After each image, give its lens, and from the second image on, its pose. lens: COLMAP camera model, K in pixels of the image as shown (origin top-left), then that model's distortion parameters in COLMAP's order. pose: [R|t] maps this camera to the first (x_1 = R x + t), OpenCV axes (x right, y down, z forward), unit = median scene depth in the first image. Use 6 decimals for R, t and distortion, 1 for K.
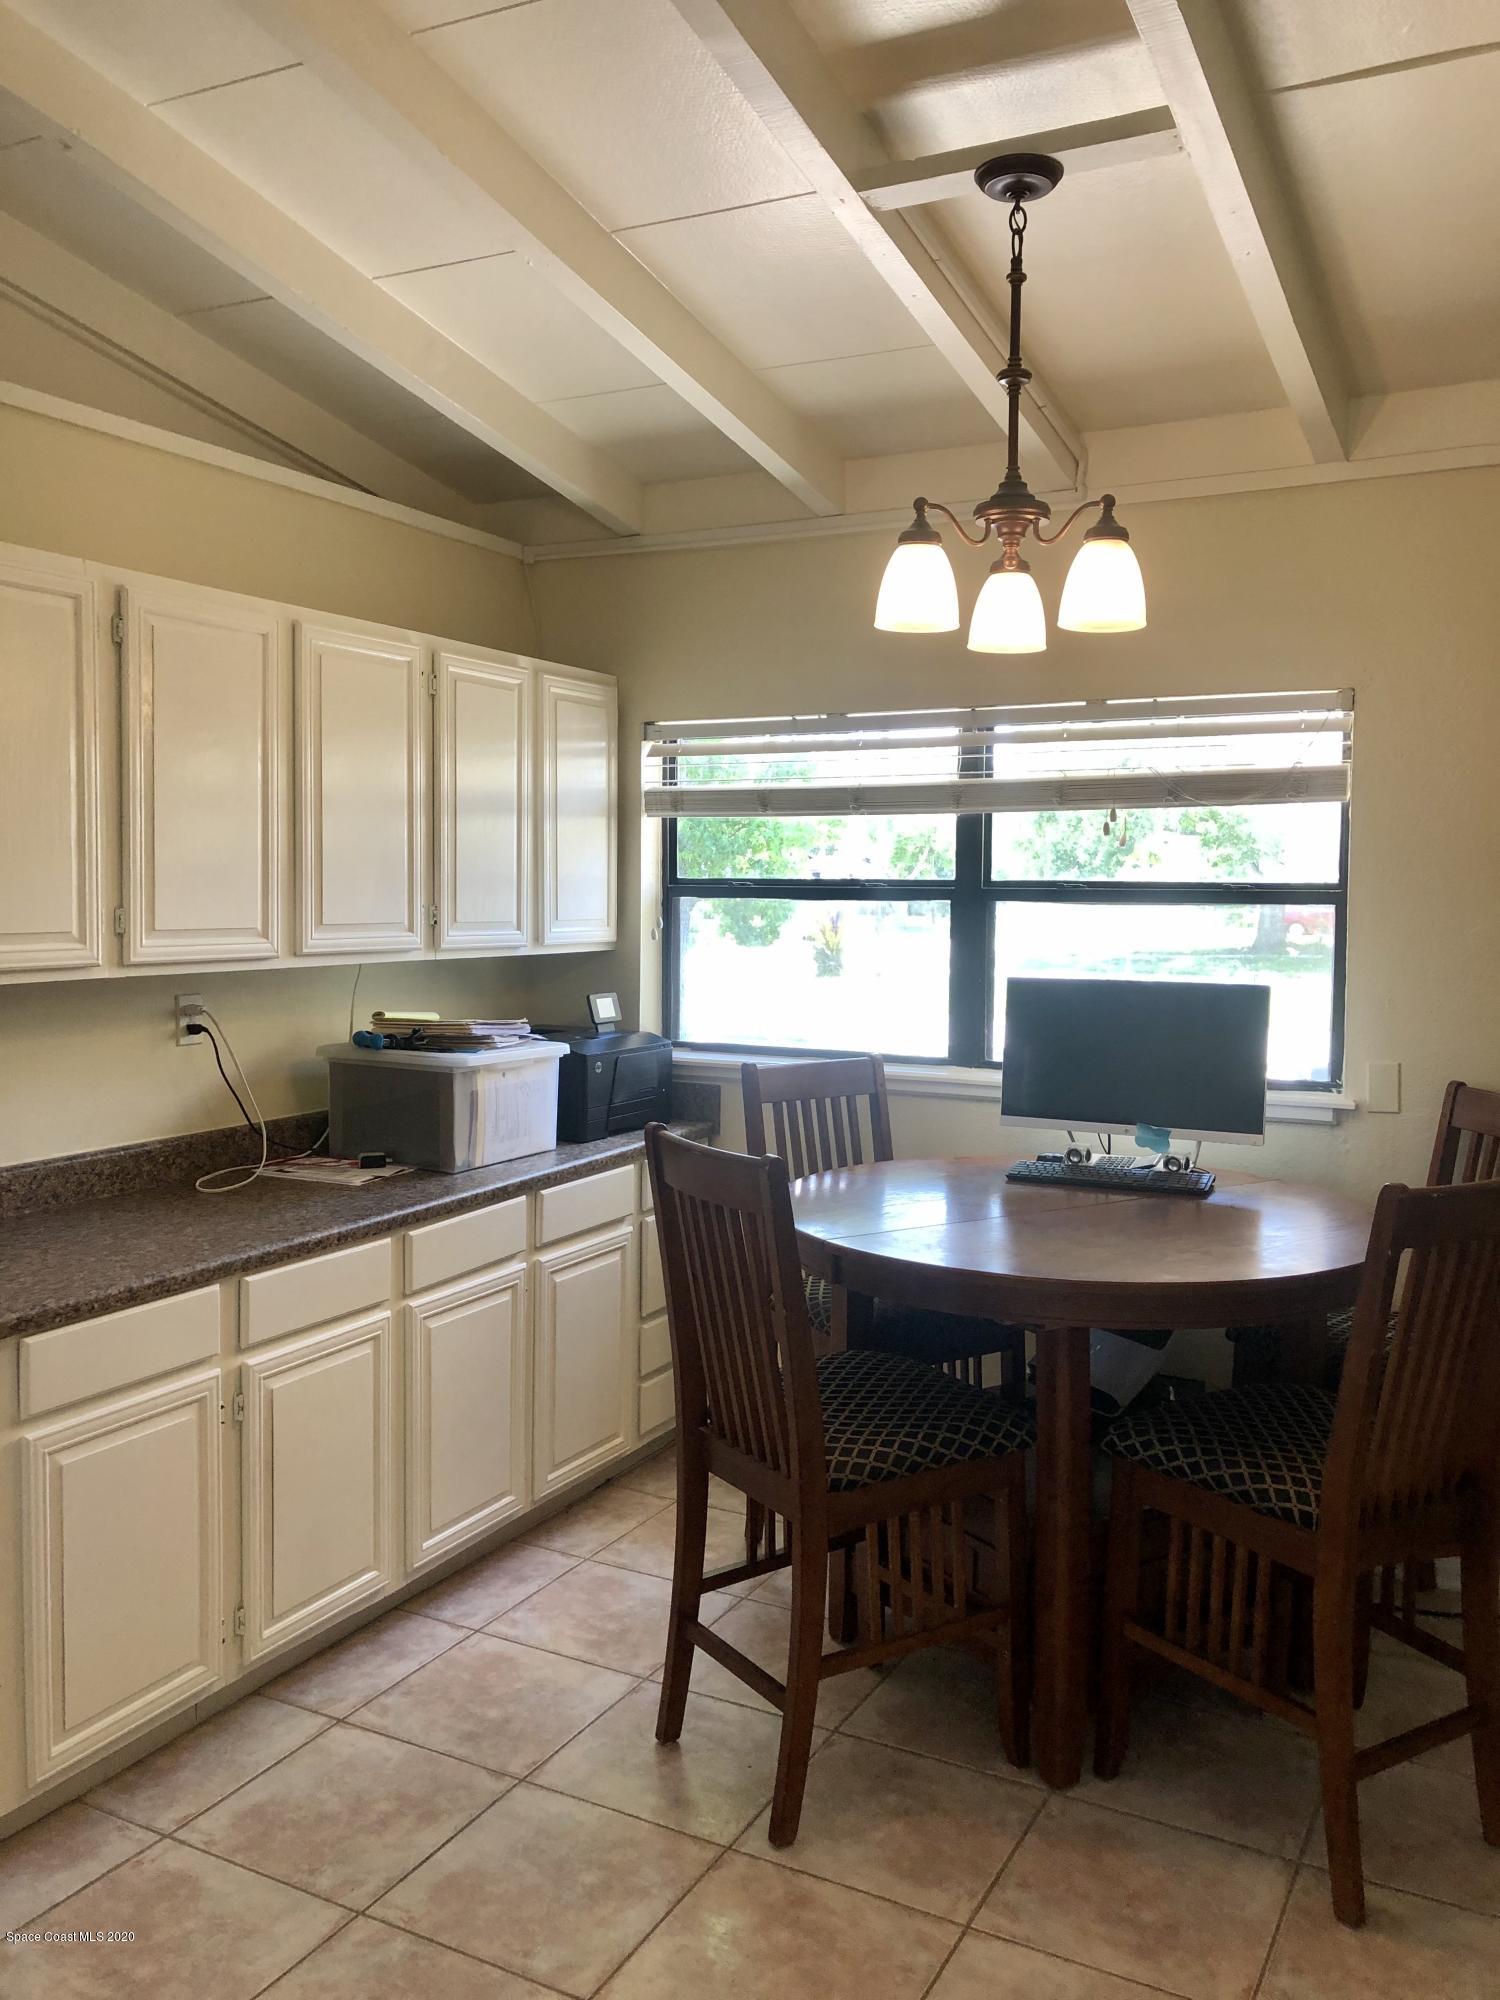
lens RADIAL K [[1638.2, 0, 755.6], [0, 1638.2, 1001.7], [0, 0, 1]] dist [0.024115, -0.013264]
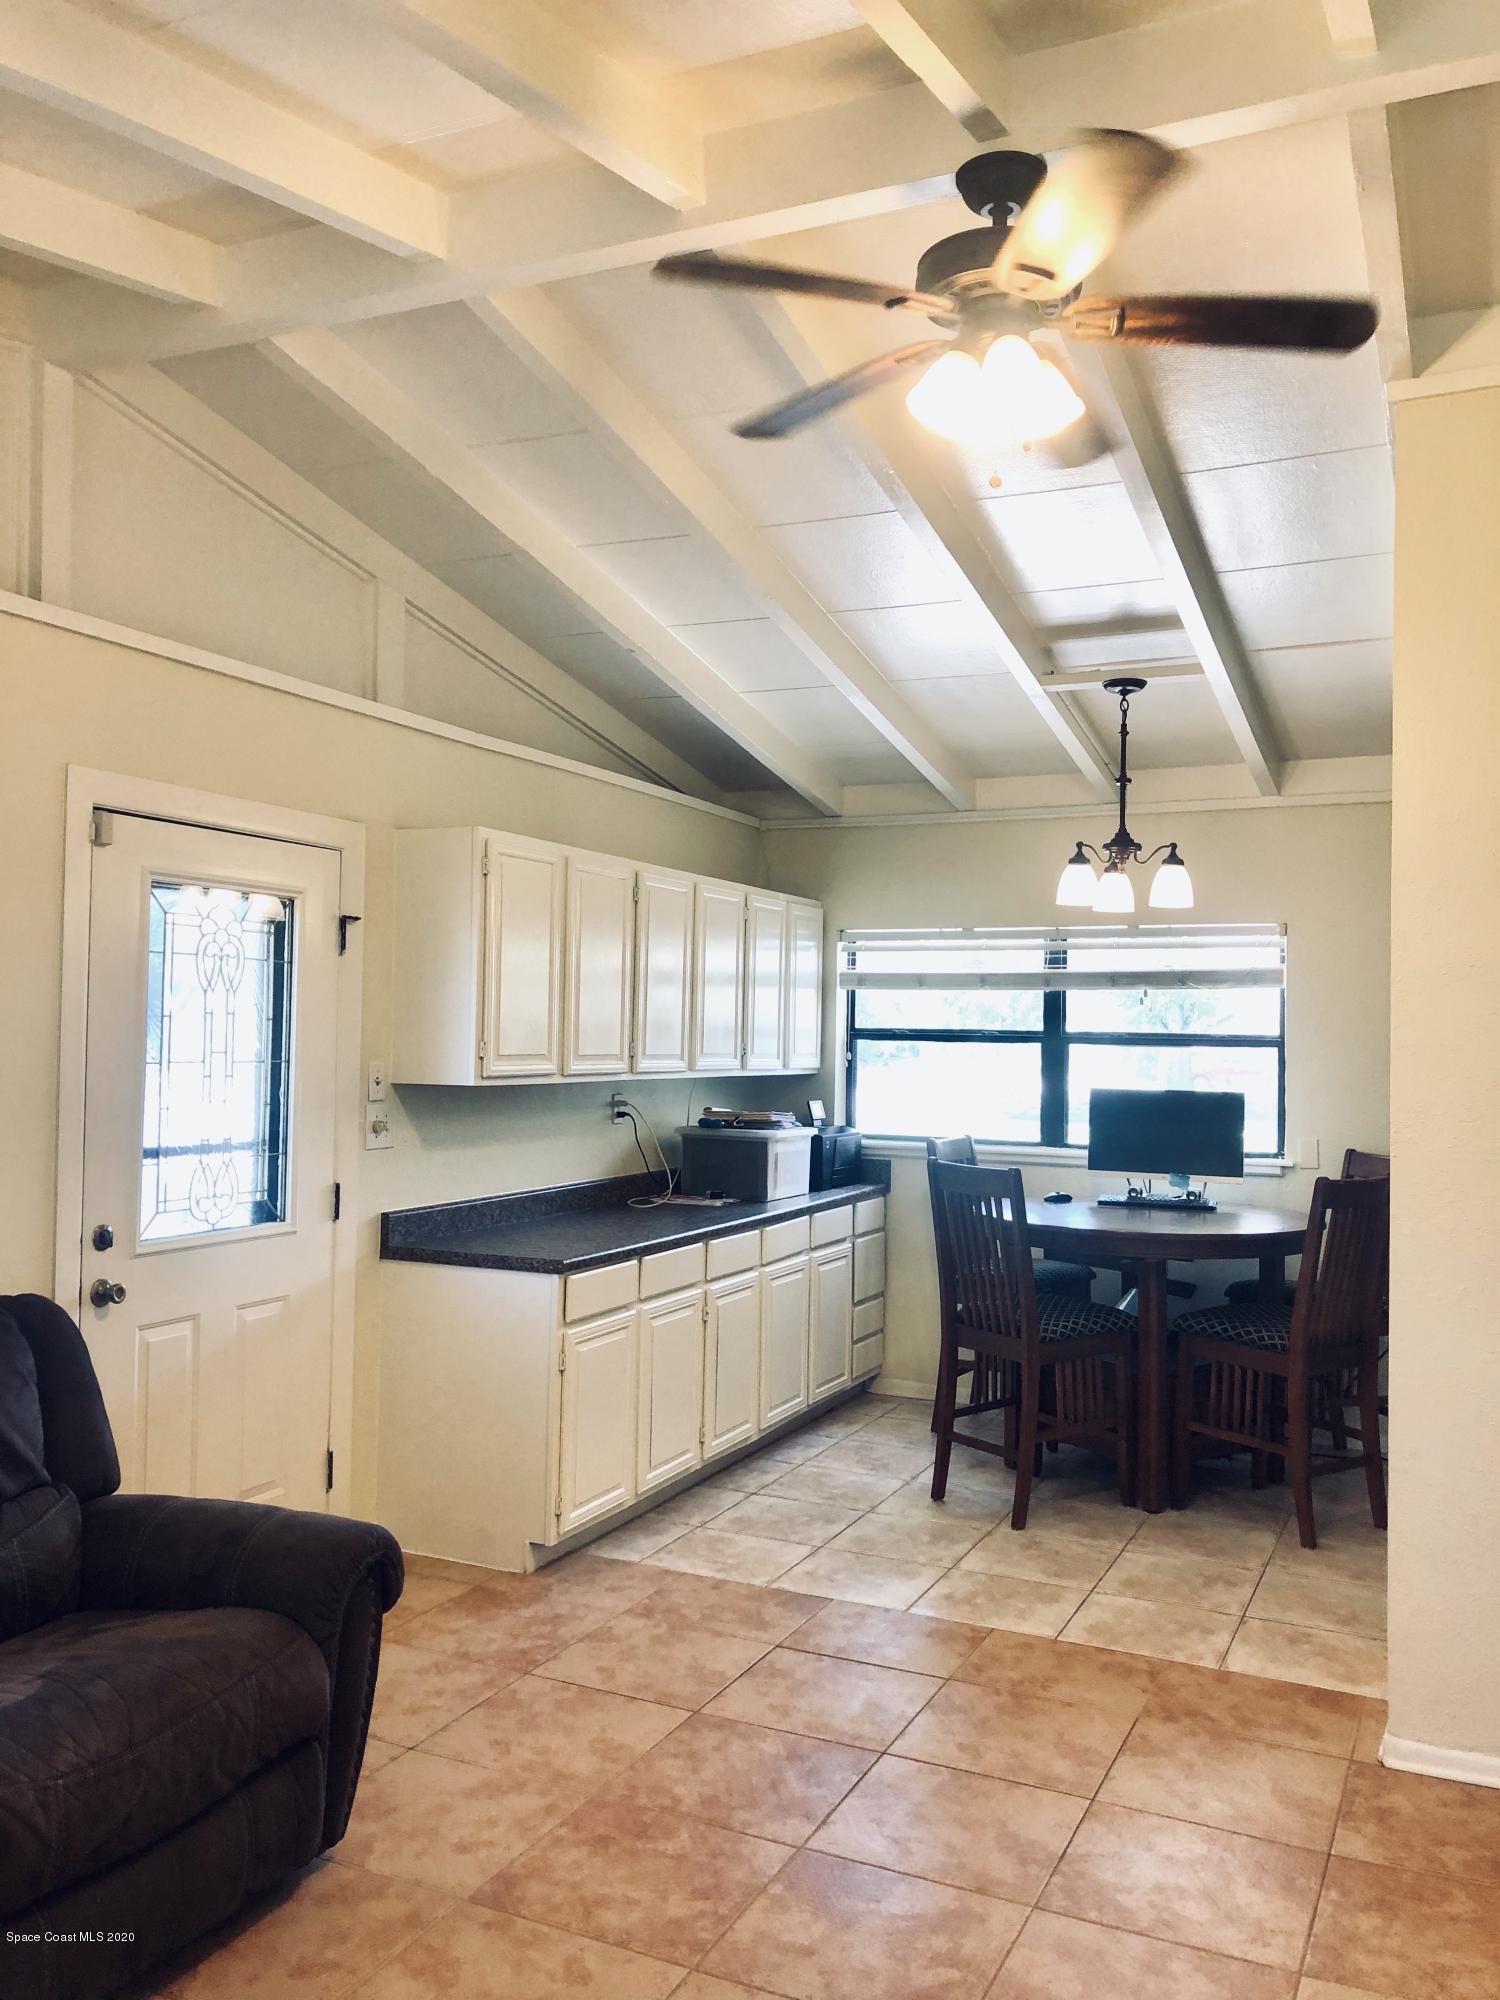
lens RADIAL K [[1638.2, 0, 747.3], [0, 1638.2, 1002.7], [0, 0, 1]] dist [0.024115, -0.013264]
pose [[0.998578, 0.009573, 0.052440, -0.301021], [-0.004784, 0.995867, -0.090696, 0.054278], [-0.053092, 0.090316, 0.994497, -0.703245]]
